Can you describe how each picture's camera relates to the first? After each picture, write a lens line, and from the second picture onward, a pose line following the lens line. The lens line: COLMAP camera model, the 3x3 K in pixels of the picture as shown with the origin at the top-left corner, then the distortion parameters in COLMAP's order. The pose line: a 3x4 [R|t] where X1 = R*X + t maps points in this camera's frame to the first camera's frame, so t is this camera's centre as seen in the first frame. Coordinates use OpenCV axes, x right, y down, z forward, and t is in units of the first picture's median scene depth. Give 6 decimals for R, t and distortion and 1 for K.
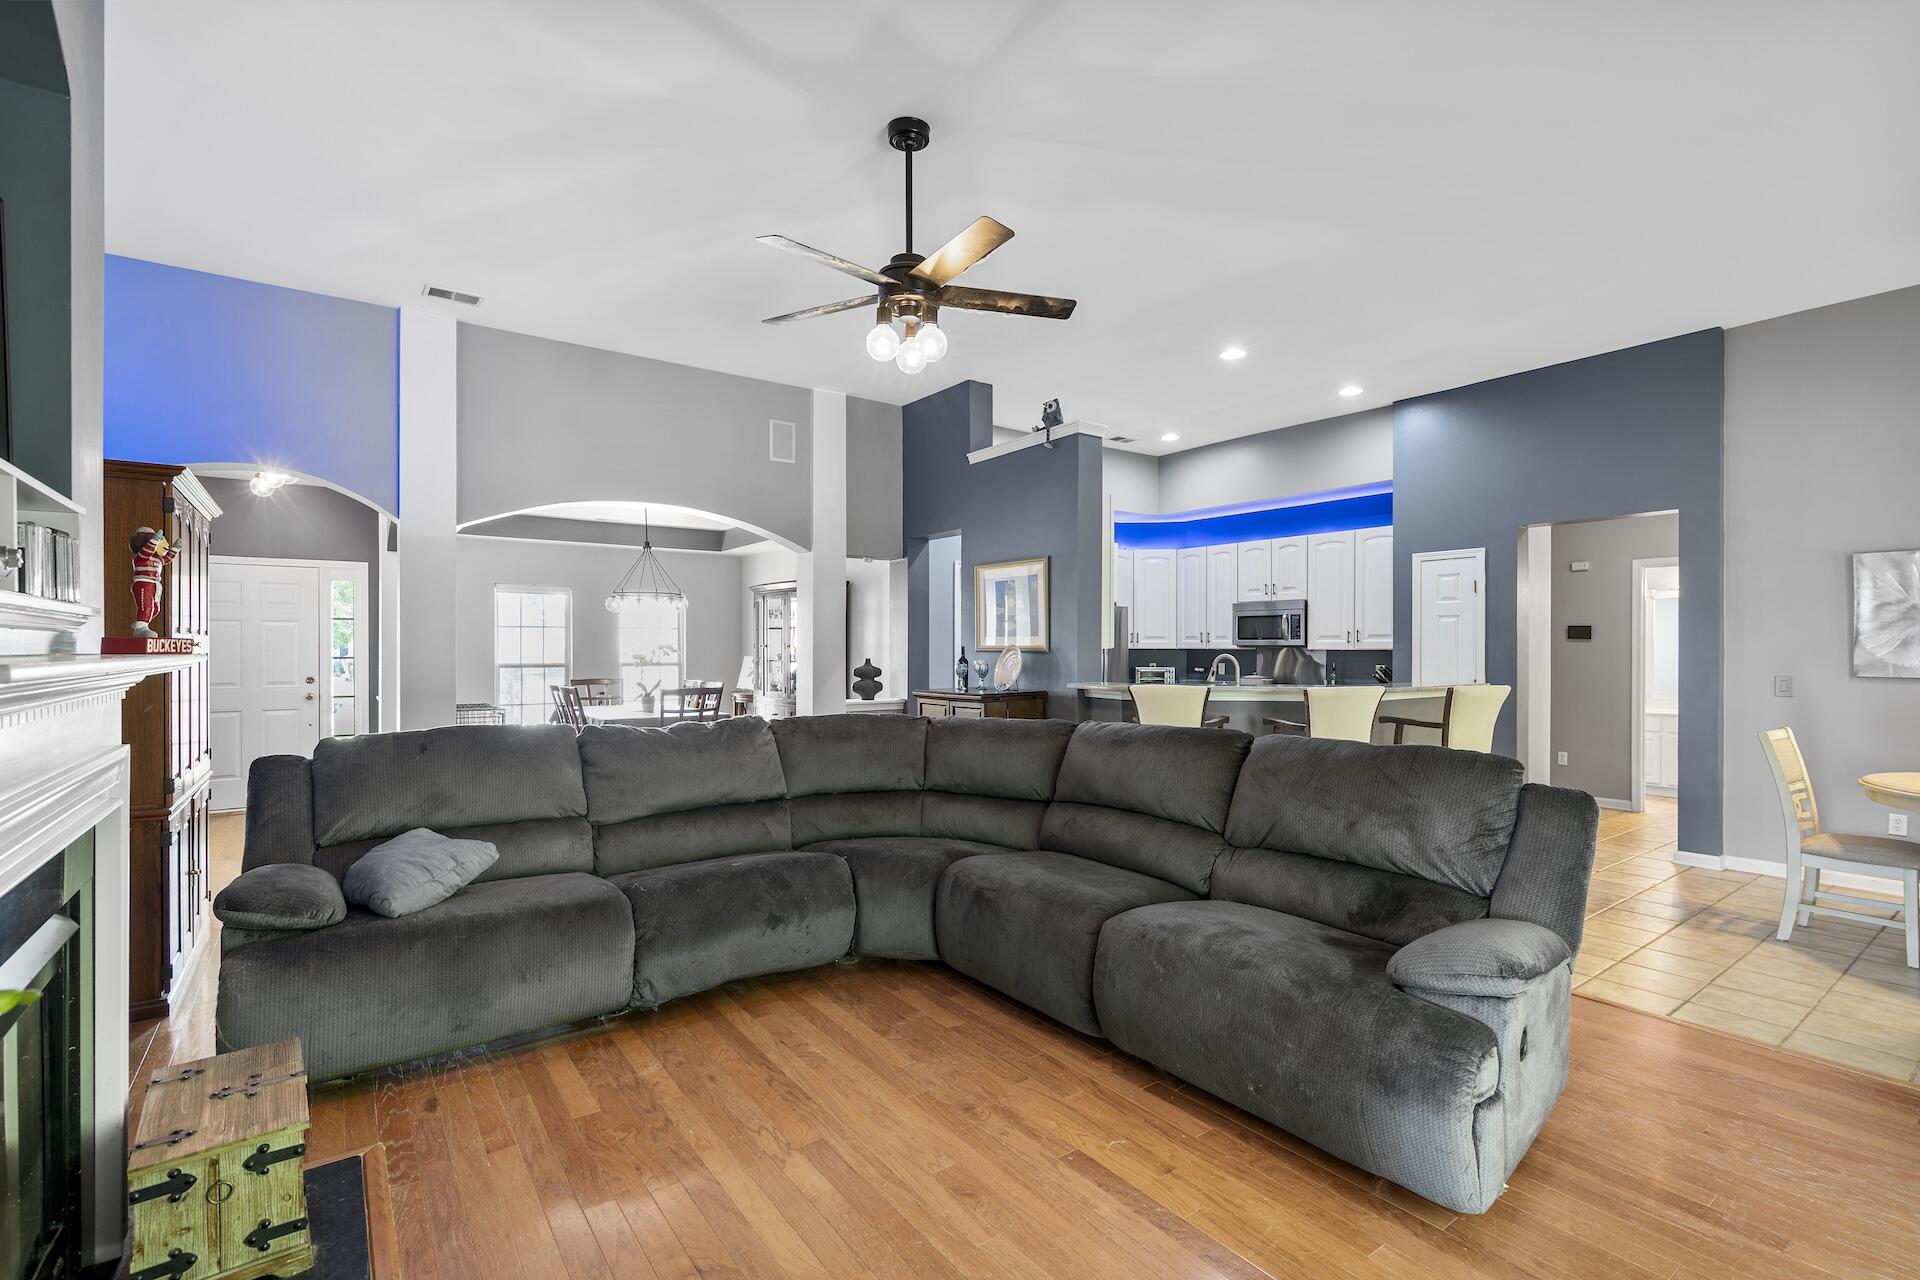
lens RADIAL K [[863.9, 0, 960.0], [0, 863.9, 640.0], [0, 0, 1]] dist [-0.007641, 0.000143]
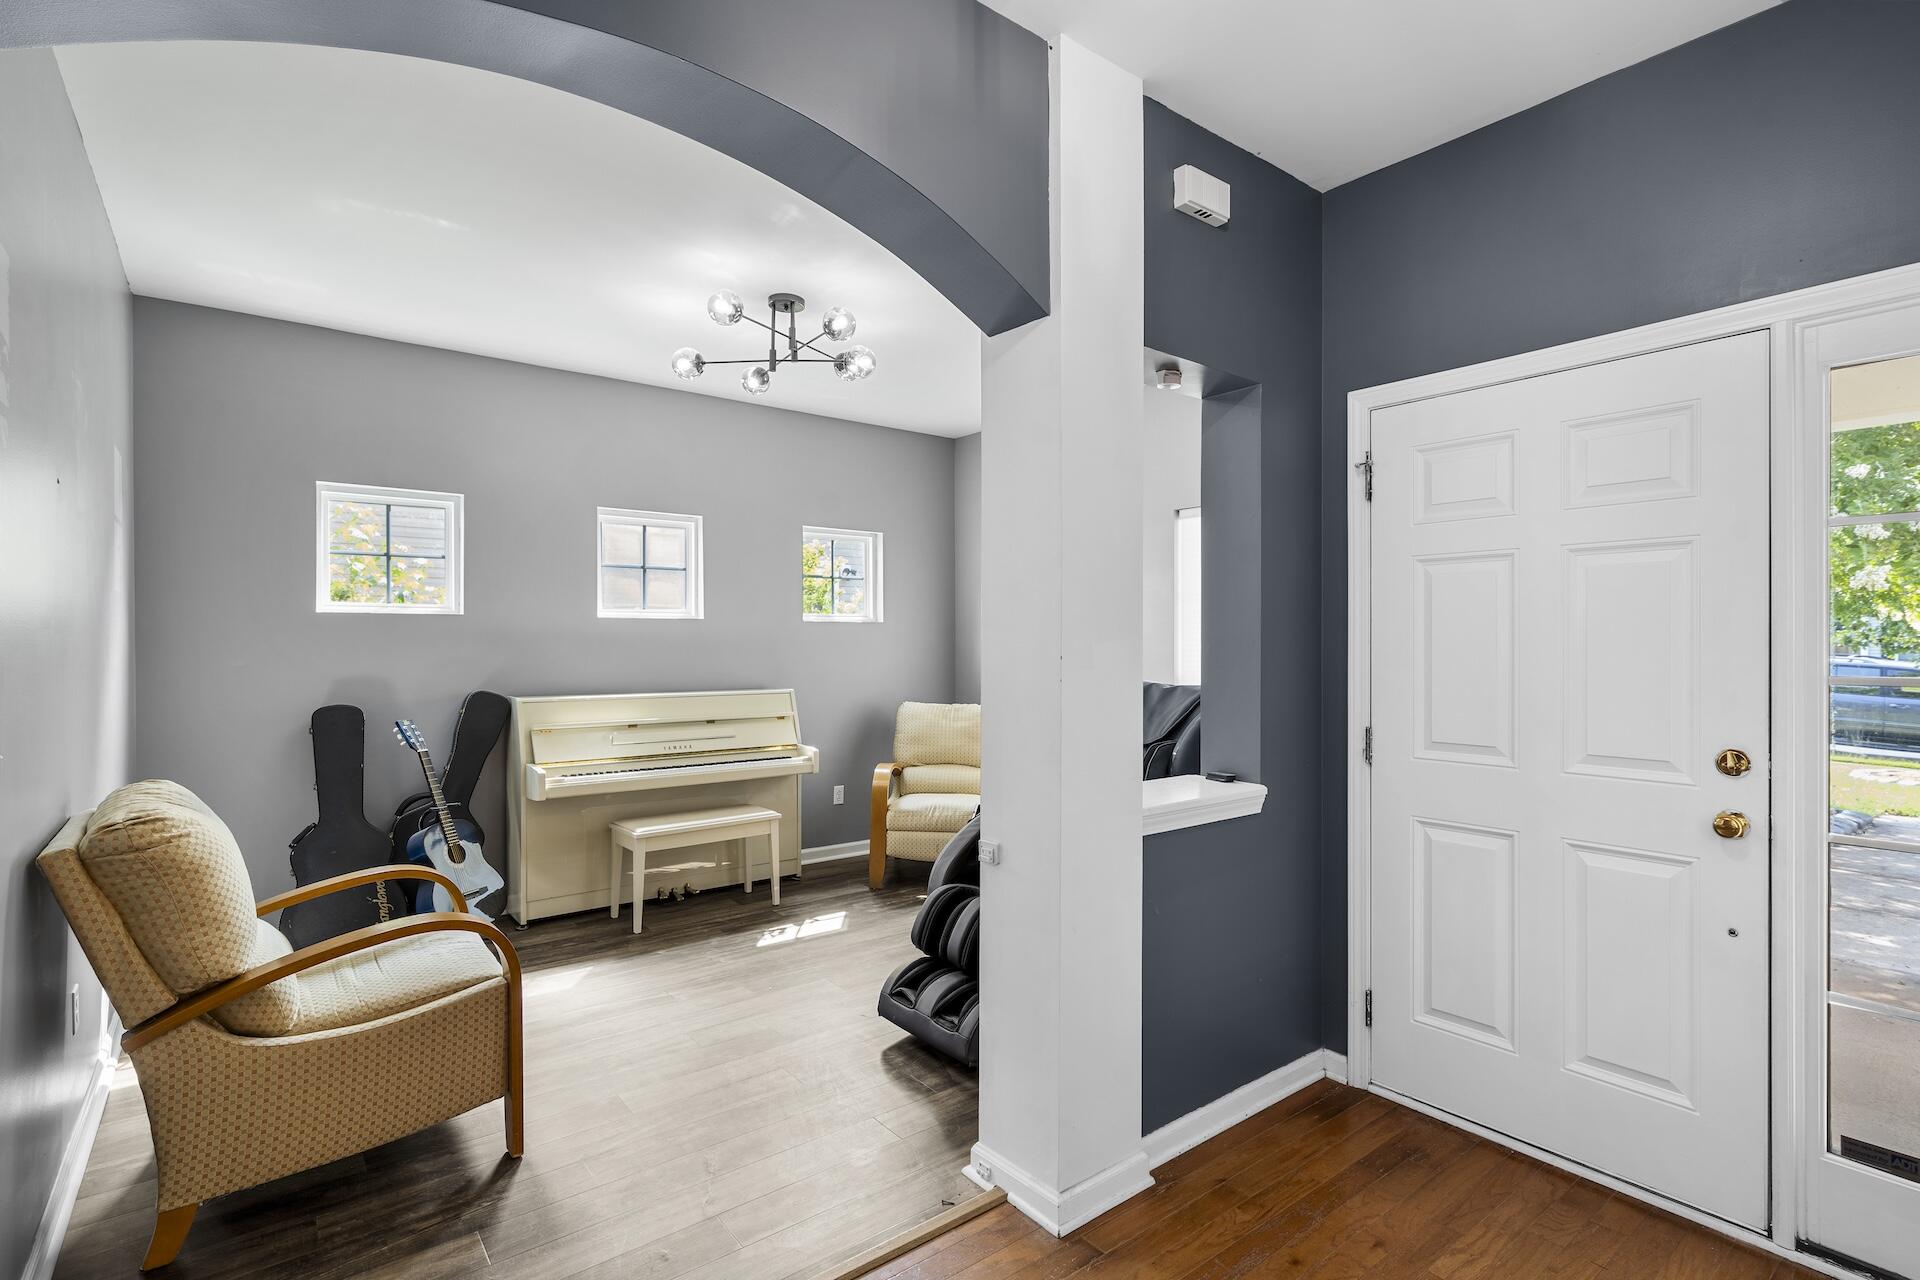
lens RADIAL K [[908.2, 0, 961.9], [0, 908.2, 645.4], [0, 0, 1]] dist [0.002968, 0.000773]
pose [[0.034303, 0.003201, -0.999406, -0.495645], [0.010650, 0.999937, 0.003569, 0.007479], [0.999355, -0.010766, 0.034267, 0.772470]]
